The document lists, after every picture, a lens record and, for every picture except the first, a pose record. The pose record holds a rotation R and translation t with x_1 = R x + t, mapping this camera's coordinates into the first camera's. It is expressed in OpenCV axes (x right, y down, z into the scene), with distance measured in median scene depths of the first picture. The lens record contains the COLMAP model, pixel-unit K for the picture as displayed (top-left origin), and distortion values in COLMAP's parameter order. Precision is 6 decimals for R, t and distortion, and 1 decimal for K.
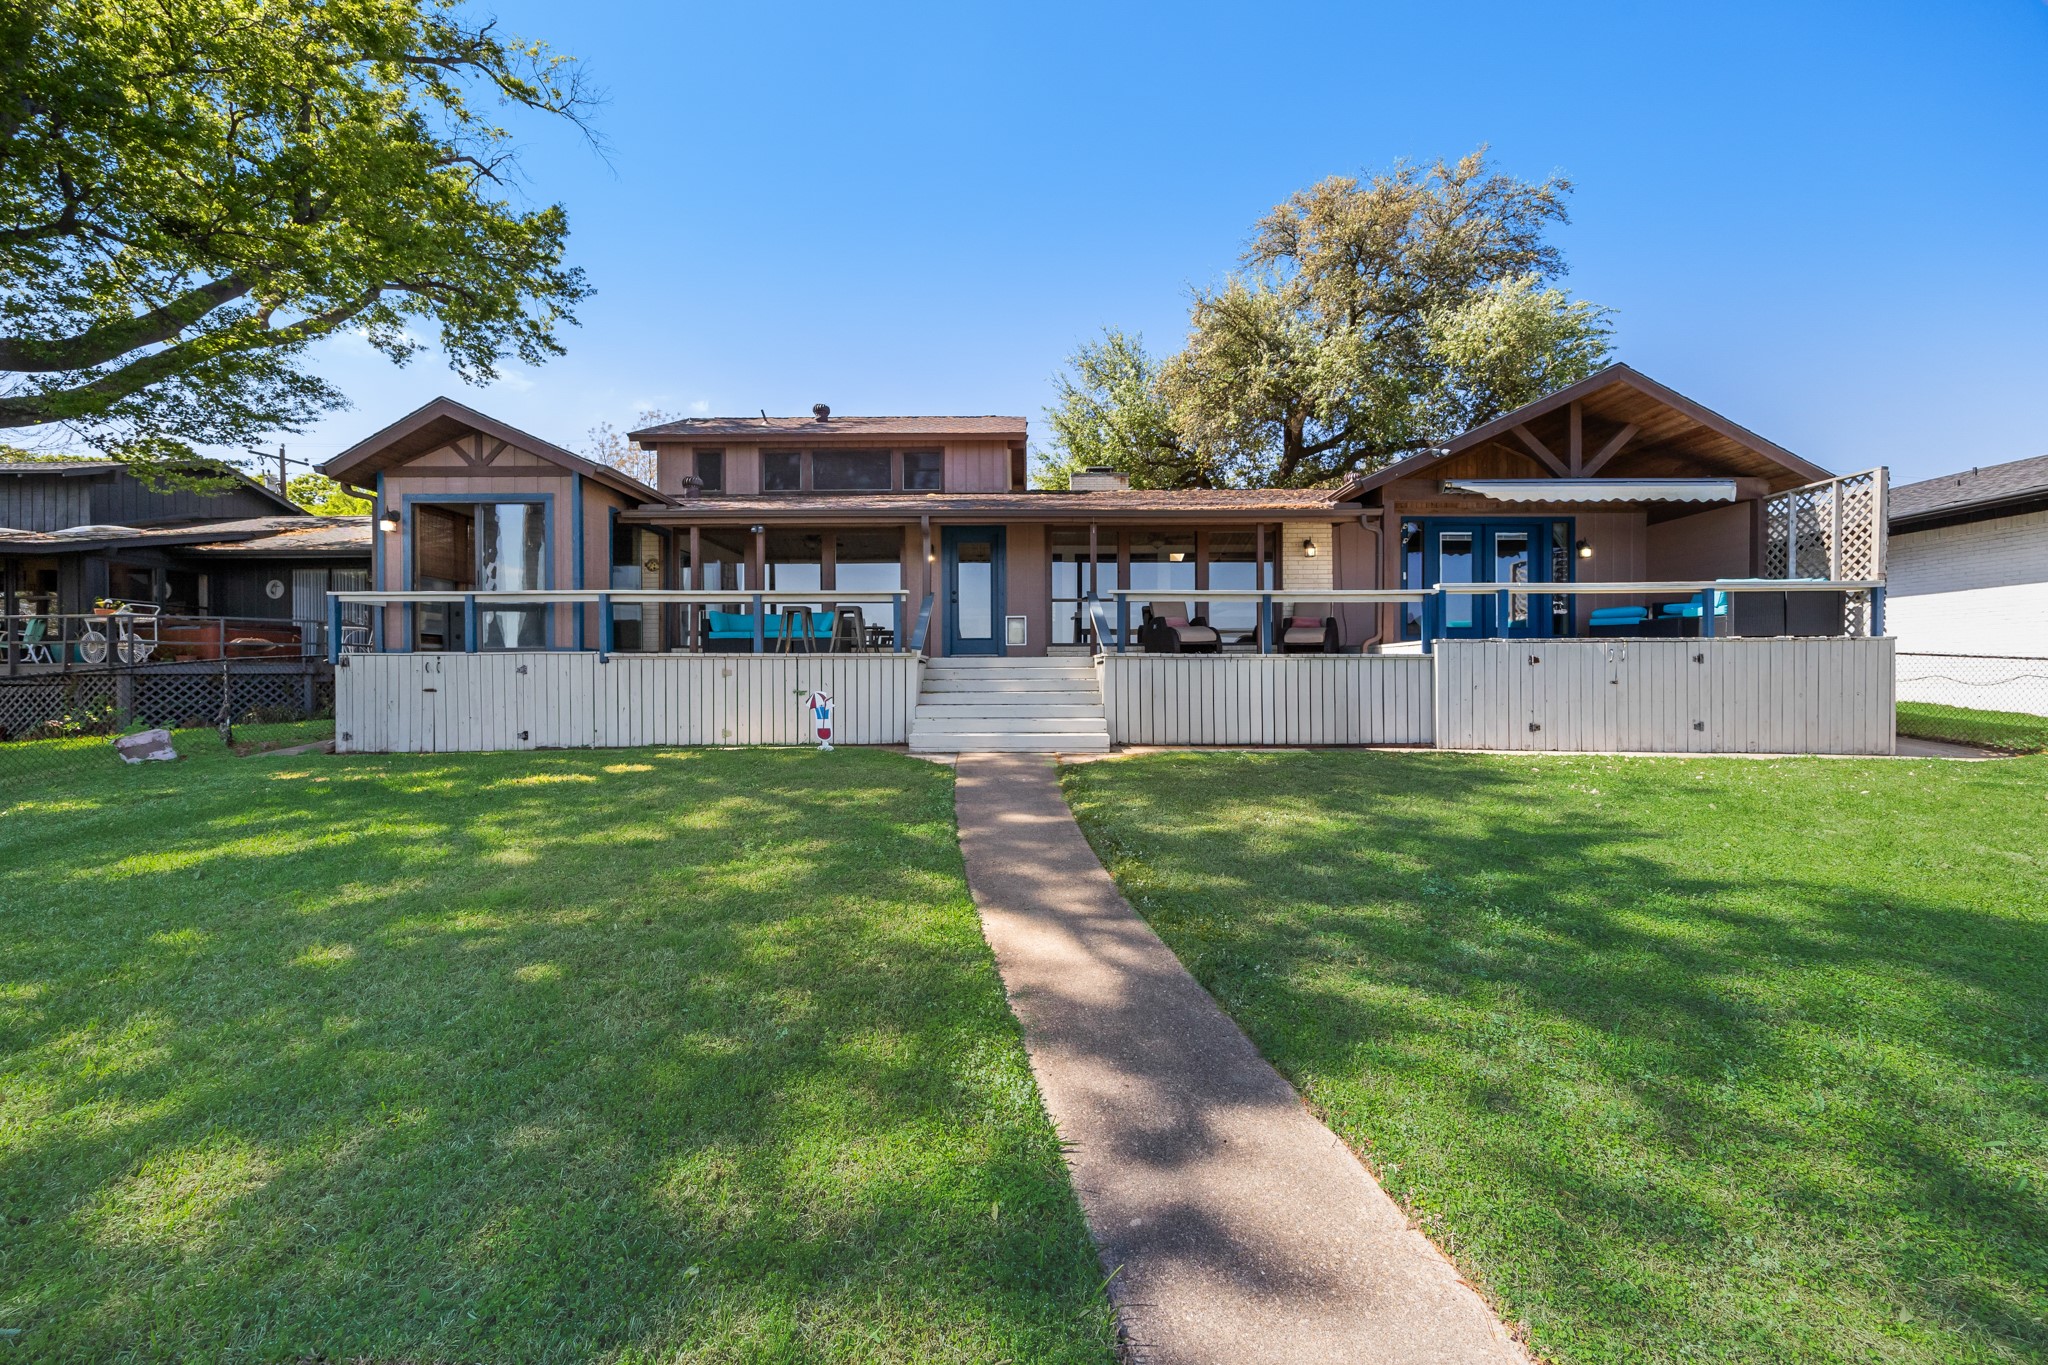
lens RADIAL K [[831.3, 0, 1024.0], [0, 831.3, 682.5], [0, 0, 1]] dist [0.011757, 0.000003]
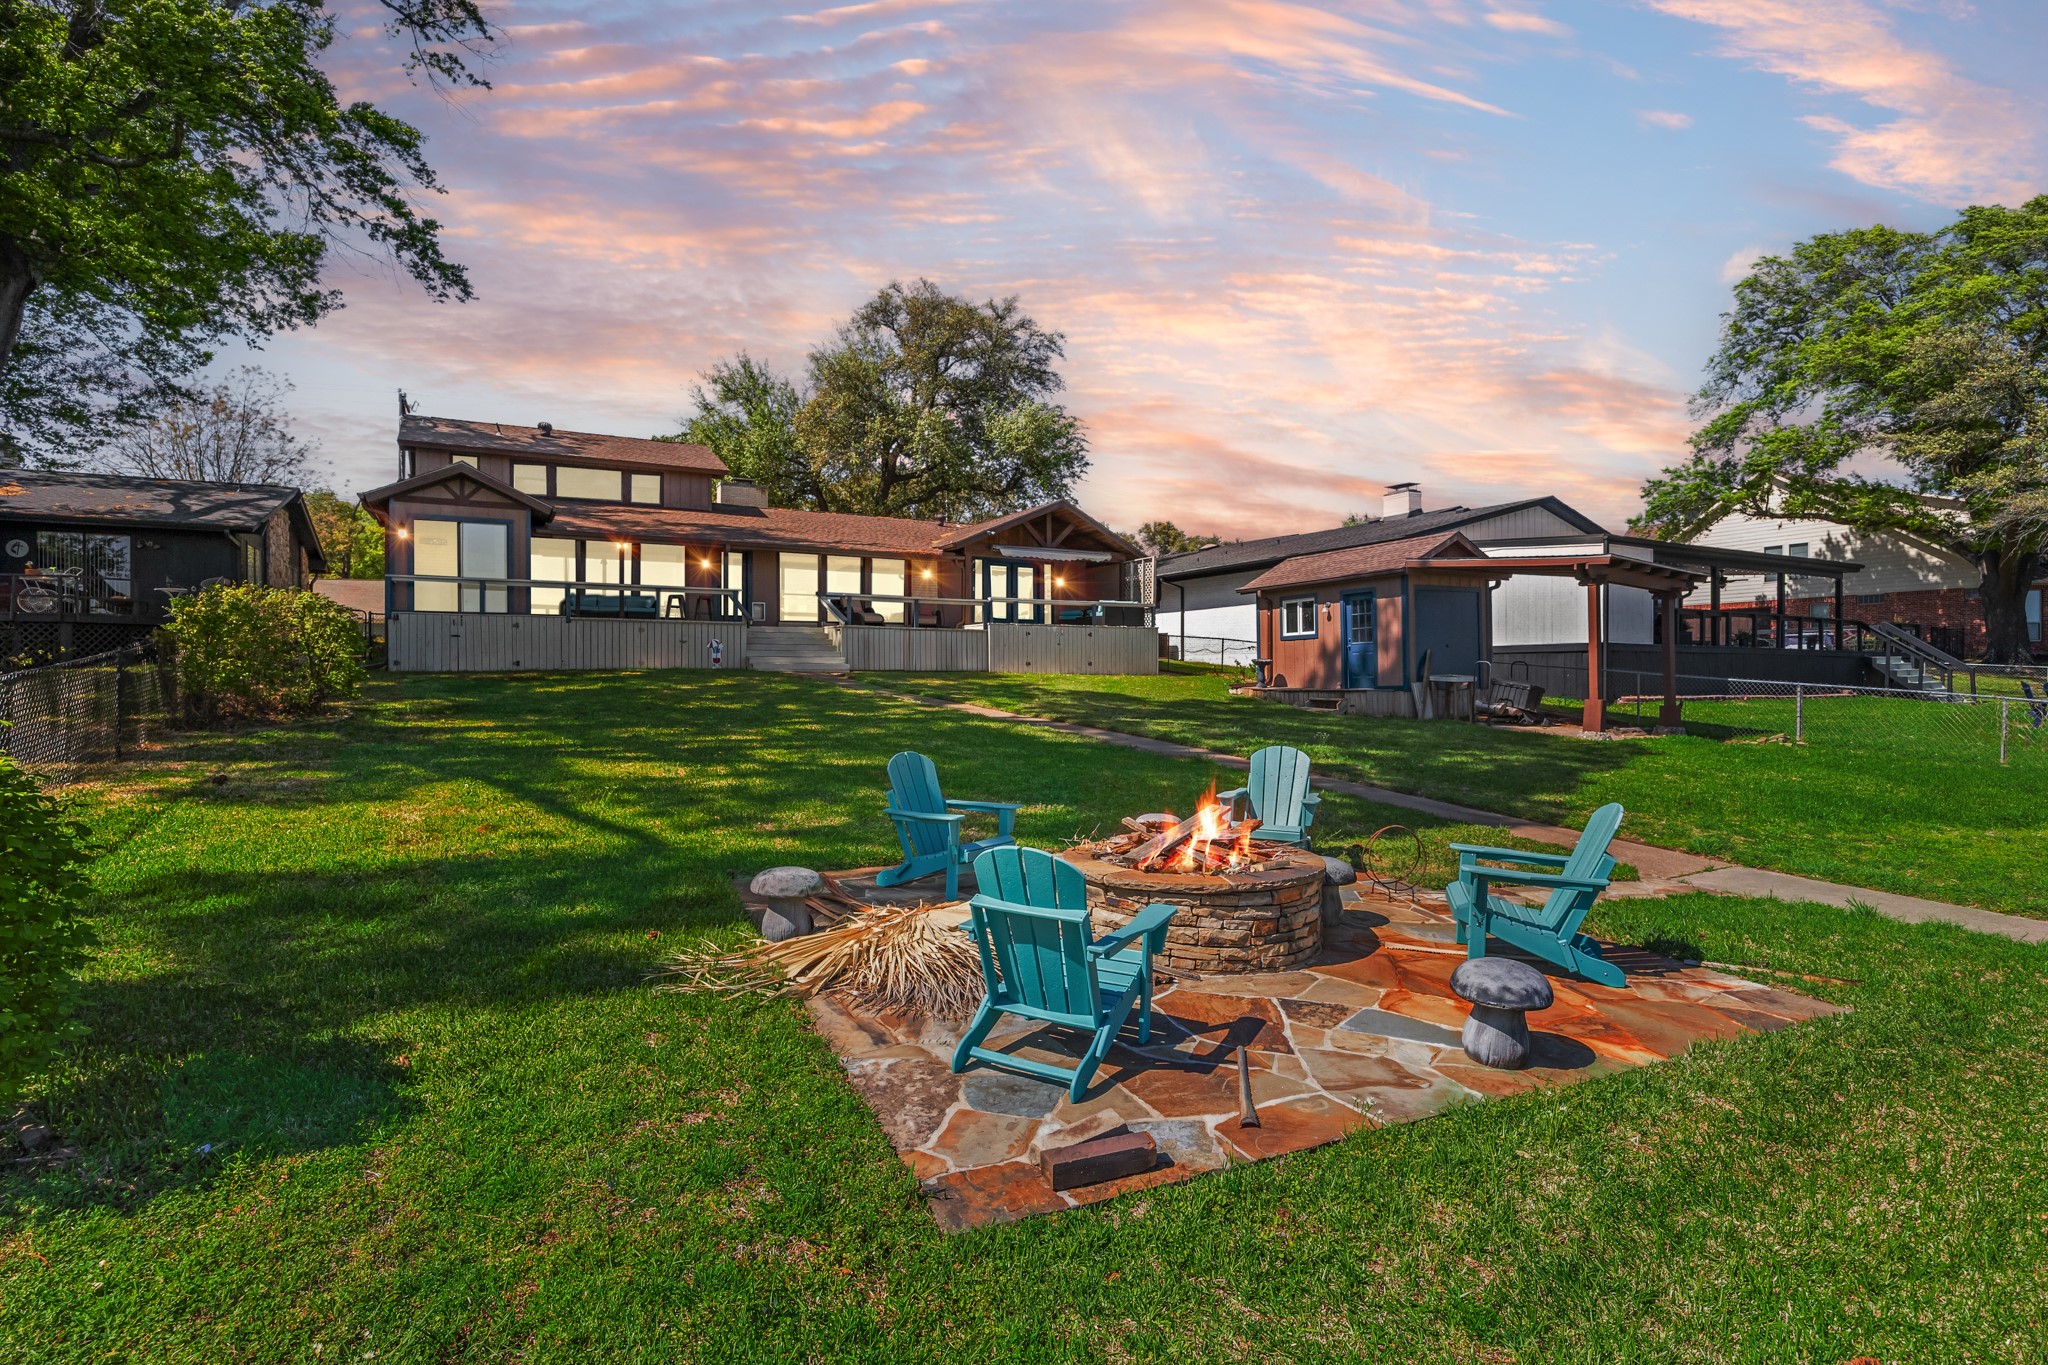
lens RADIAL K [[1059.5, 0, 1024.0], [0, 1059.5, 682.5], [0, 0, 1]] dist [-0.000444, -0.000059]
pose [[0.879666, 0.002683, 0.475584, -0.642725], [-0.004941, 0.999982, 0.003498, 0.081121], [-0.475566, -0.005427, 0.879663, -1.281300]]
